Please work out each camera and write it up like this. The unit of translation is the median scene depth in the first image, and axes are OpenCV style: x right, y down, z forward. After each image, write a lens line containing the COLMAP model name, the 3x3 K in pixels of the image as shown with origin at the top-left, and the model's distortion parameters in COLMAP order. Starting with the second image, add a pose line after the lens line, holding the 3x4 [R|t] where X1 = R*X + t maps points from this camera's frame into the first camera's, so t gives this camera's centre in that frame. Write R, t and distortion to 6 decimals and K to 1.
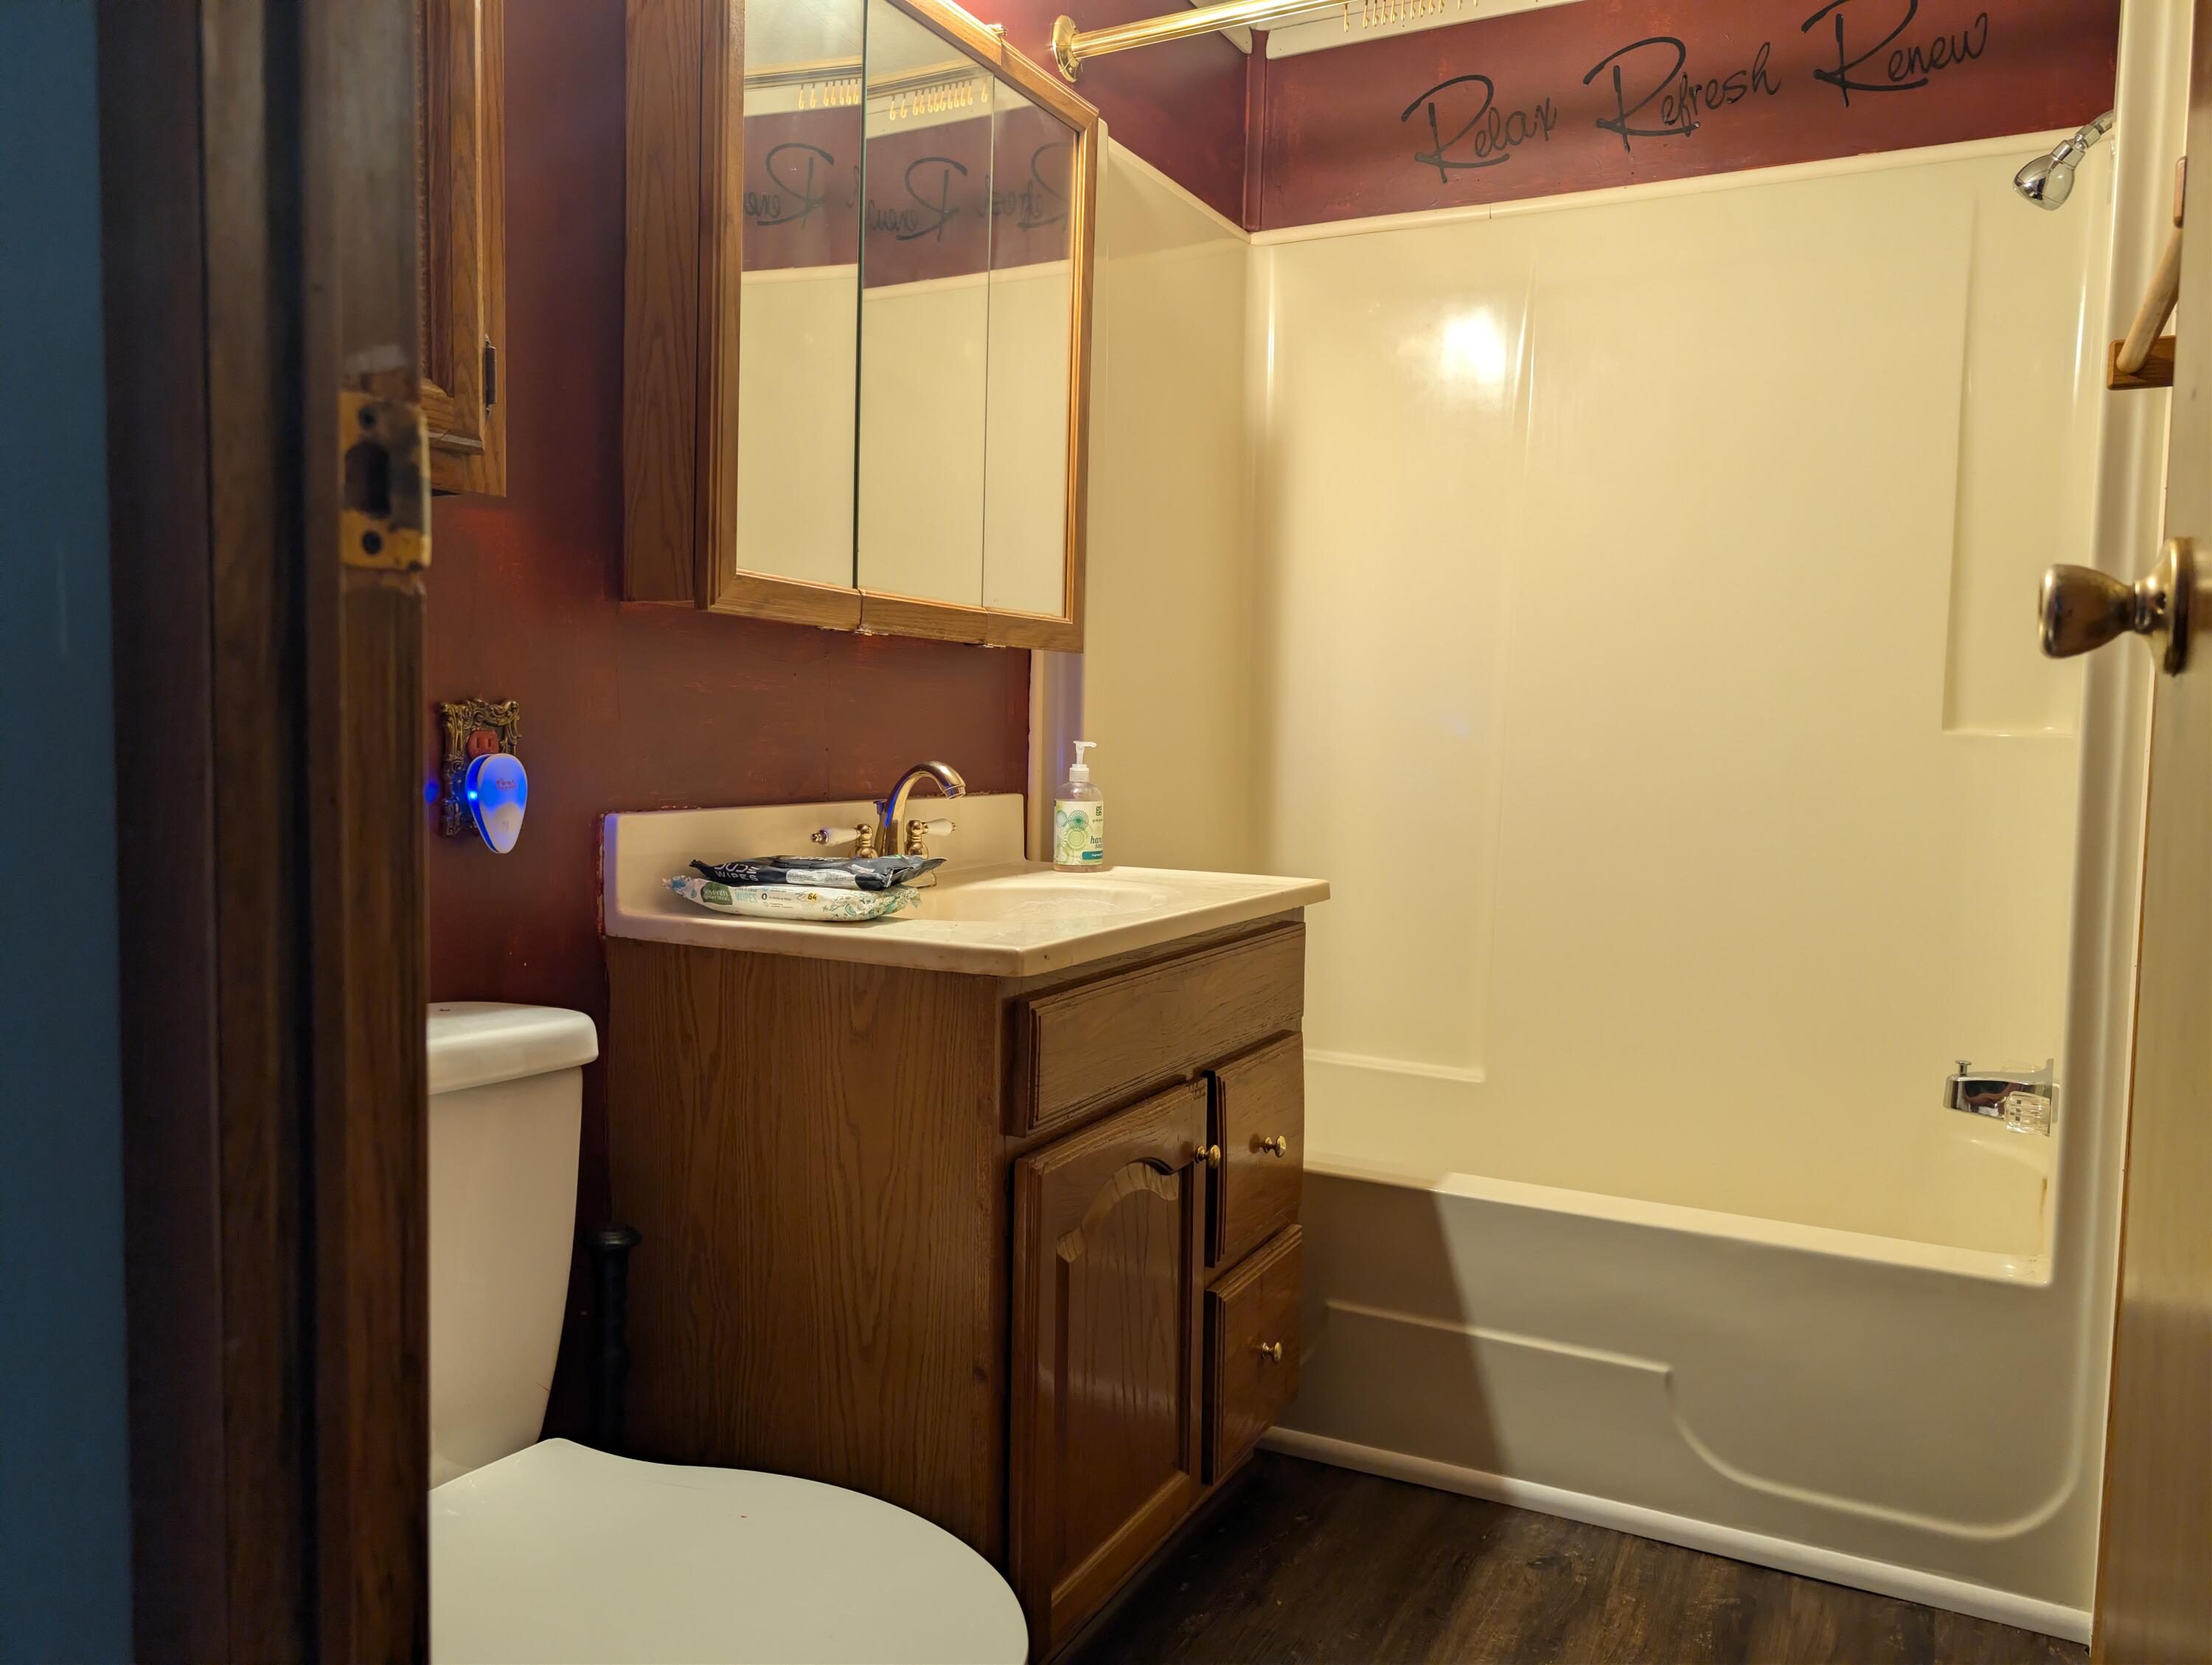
lens RADIAL K [[1584.7, 0, 1106.0], [0, 1584.7, 832.5], [0, 0, 1]] dist [0.011542, 0.000026]
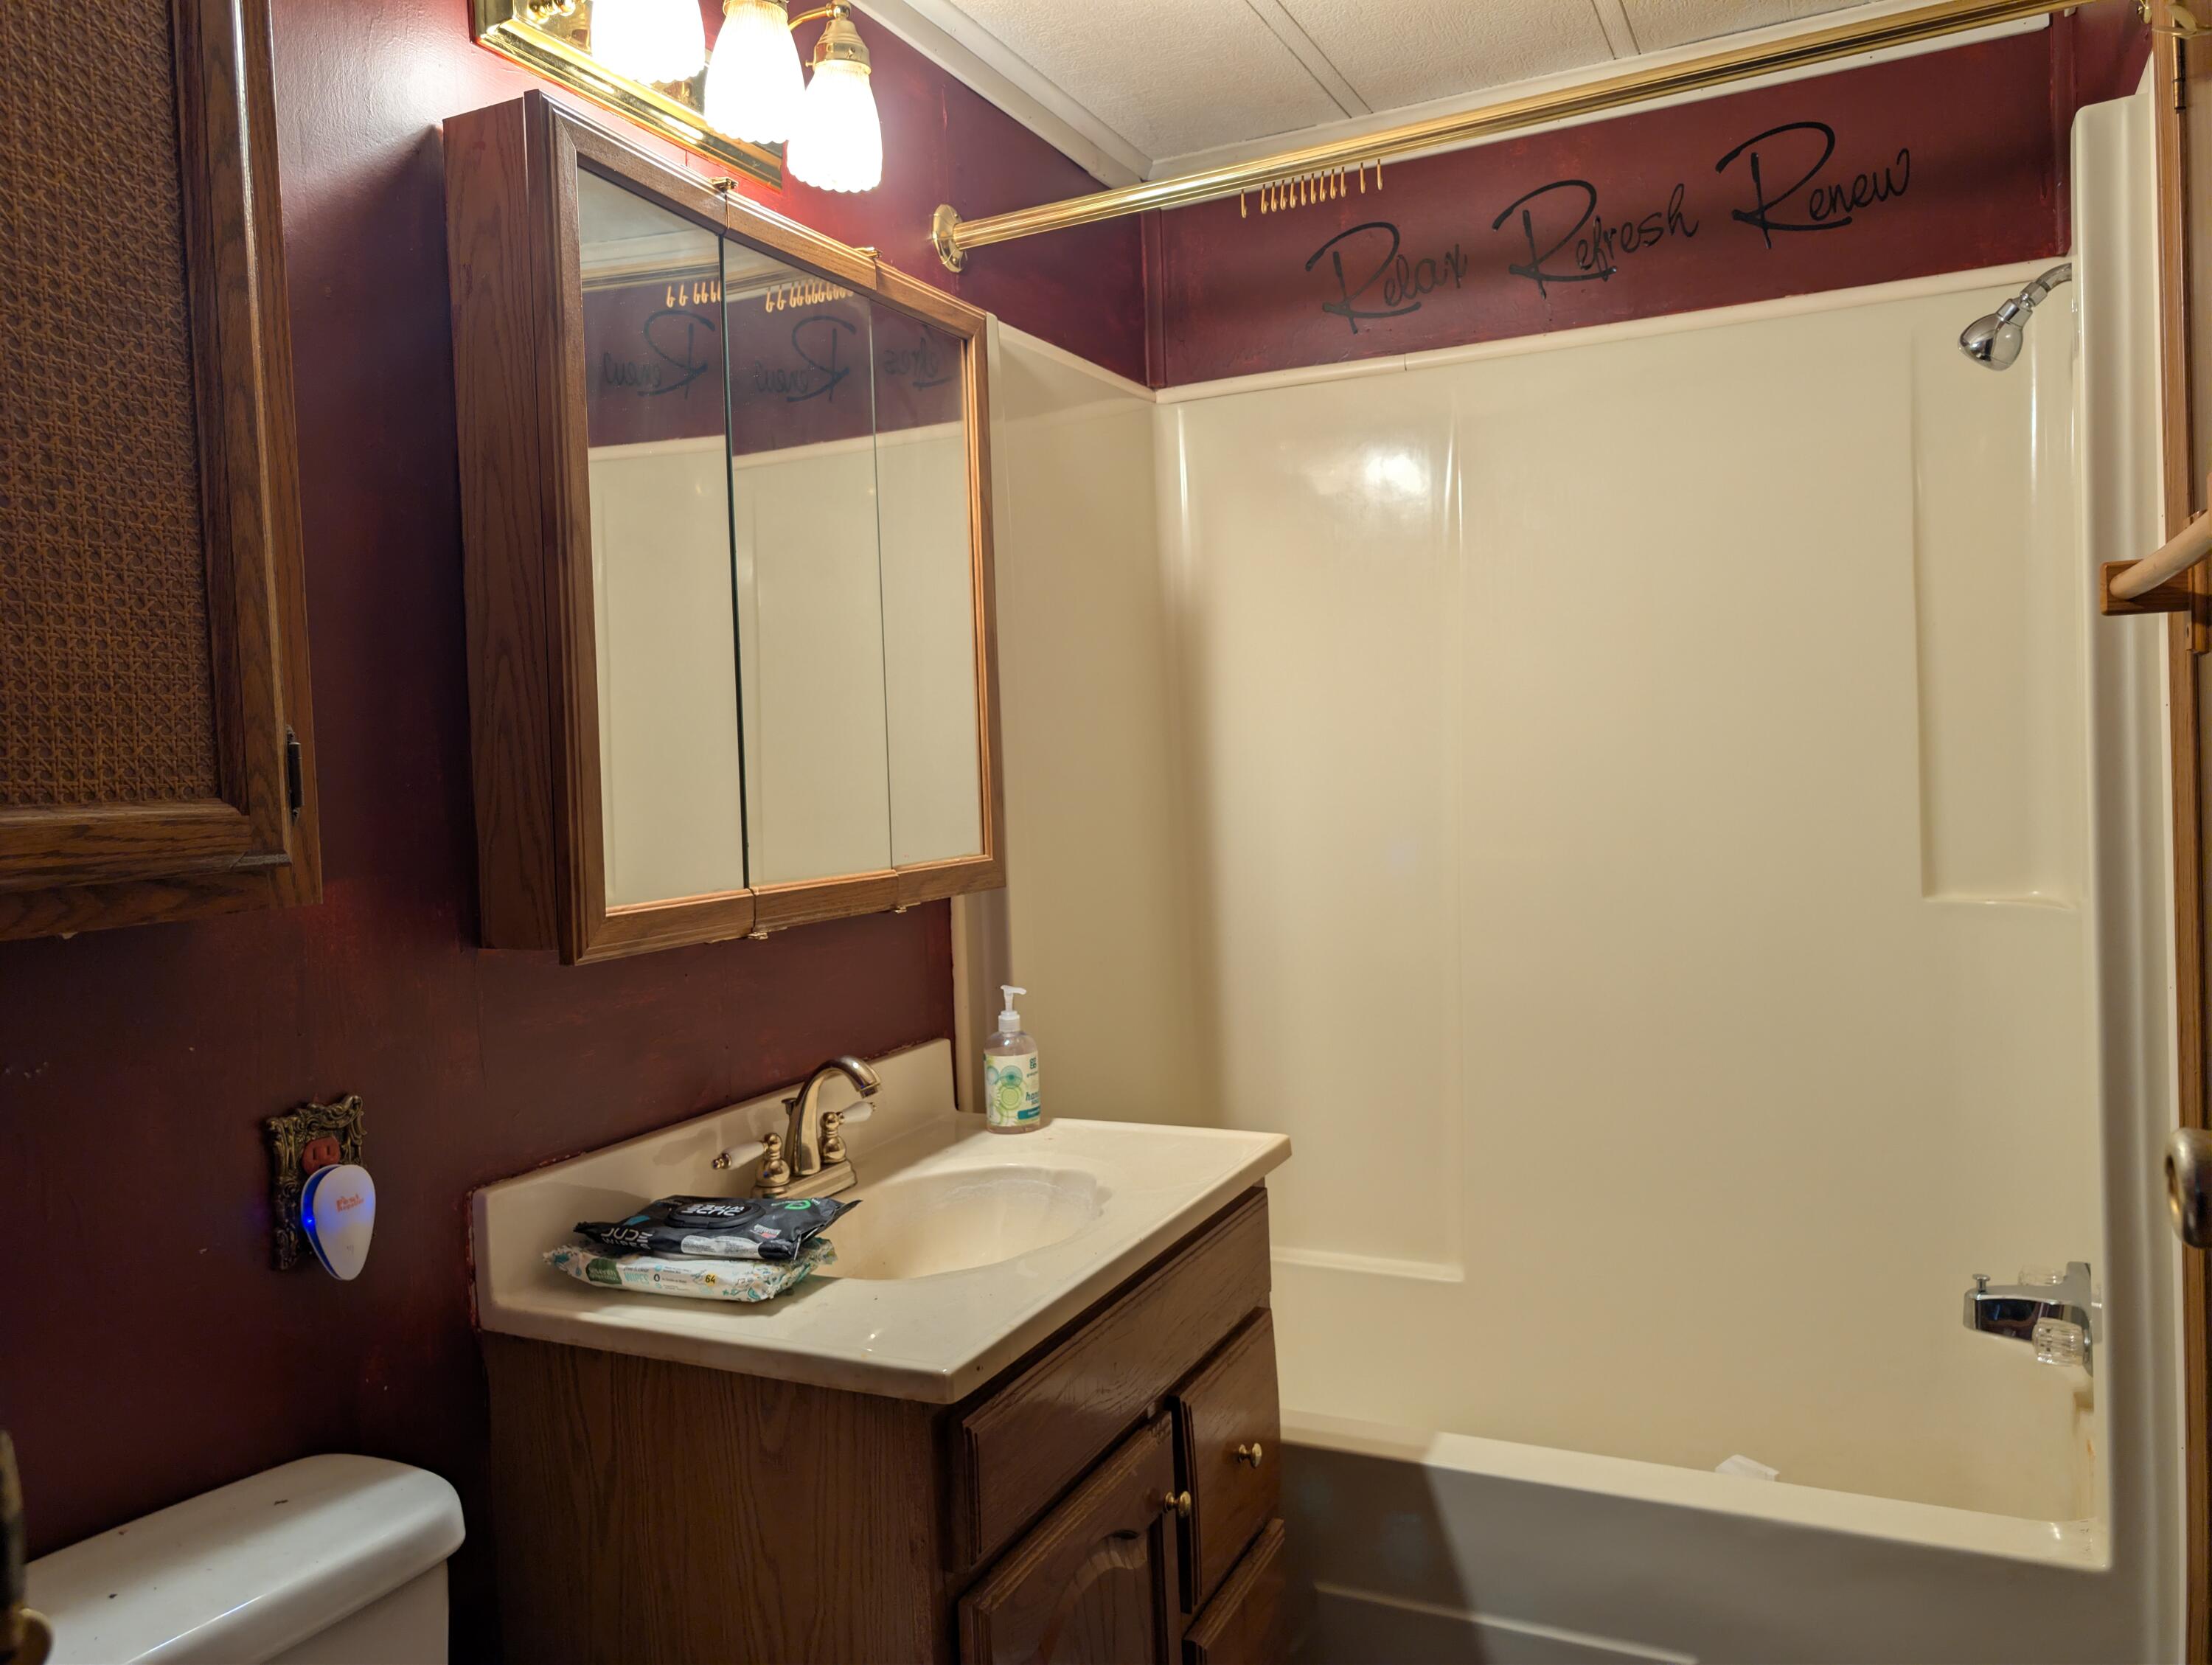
lens RADIAL K [[1589.5, 0, 1080.1], [0, 1589.5, 826.3], [0, 0, 1]] dist [0.001137, 0.007068]
pose [[0.997795, -0.062554, 0.022205, 0.011604], [0.063204, 0.997552, -0.029918, -0.129408], [-0.020279, 0.031256, 0.999306, 0.078782]]
